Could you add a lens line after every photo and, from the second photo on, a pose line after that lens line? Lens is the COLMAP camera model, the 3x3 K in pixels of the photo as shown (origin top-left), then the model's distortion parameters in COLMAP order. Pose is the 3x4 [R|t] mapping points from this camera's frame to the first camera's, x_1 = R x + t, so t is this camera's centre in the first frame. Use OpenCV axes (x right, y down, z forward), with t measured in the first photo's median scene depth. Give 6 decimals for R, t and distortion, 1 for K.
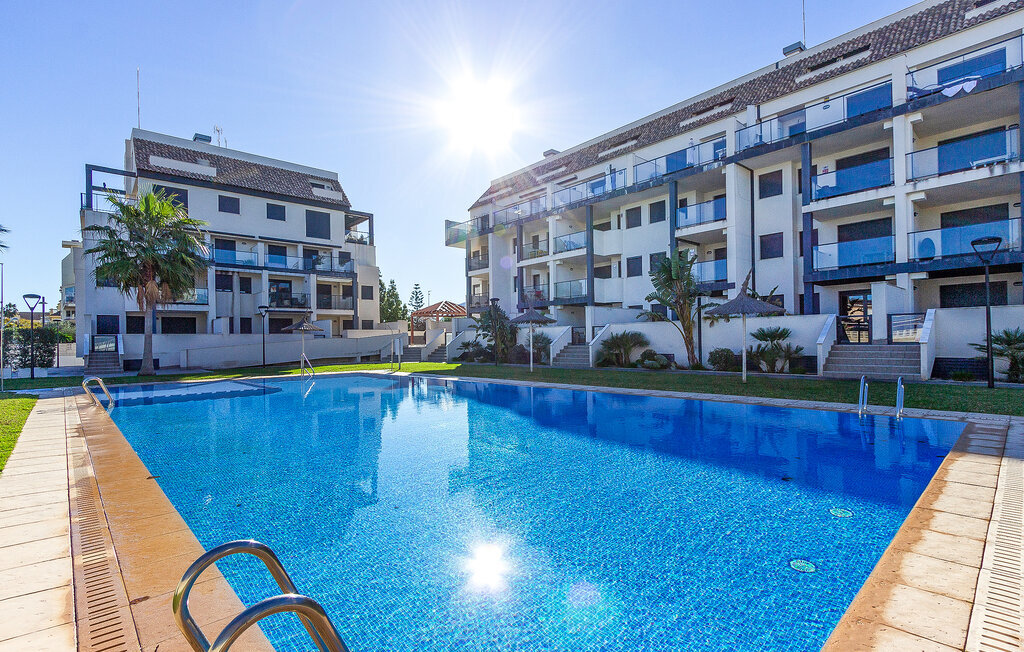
lens RADIAL K [[484.5, 0, 514.9], [0, 484.5, 334.2], [0, 0, 1]] dist [0.013616, -0.002516]
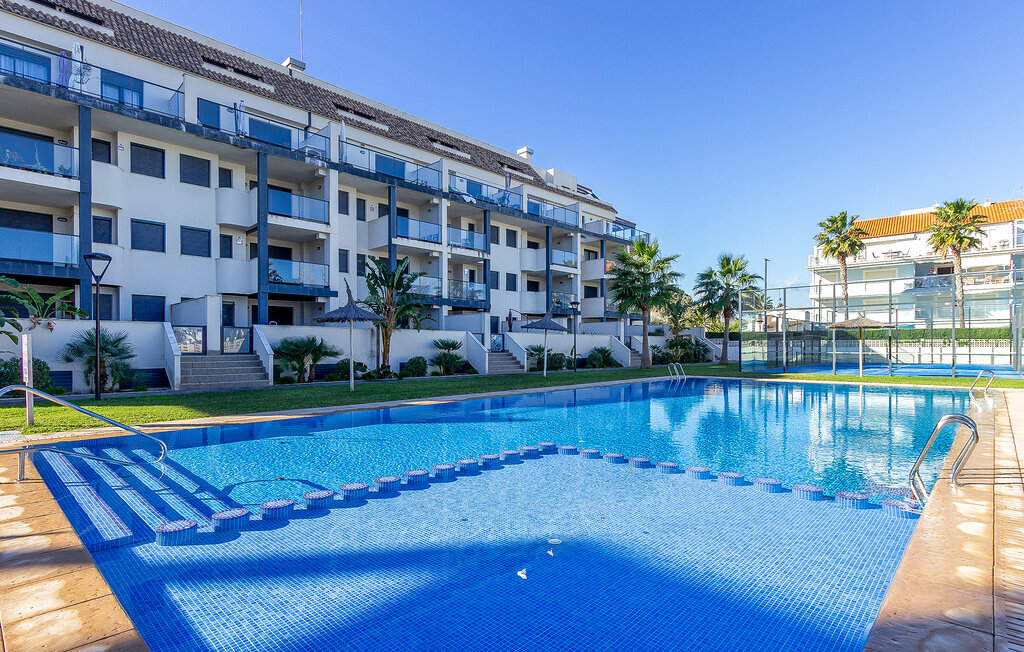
lens RADIAL K [[484.5, 0, 534.9], [0, 484.5, 348.4], [0, 0, 1]] dist [0.013616, -0.002516]
pose [[-0.072806, 0.007524, 0.997318, -0.665572], [-0.013274, 0.999876, -0.008513, 0.015240], [-0.997258, -0.013858, -0.072697, 0.791461]]
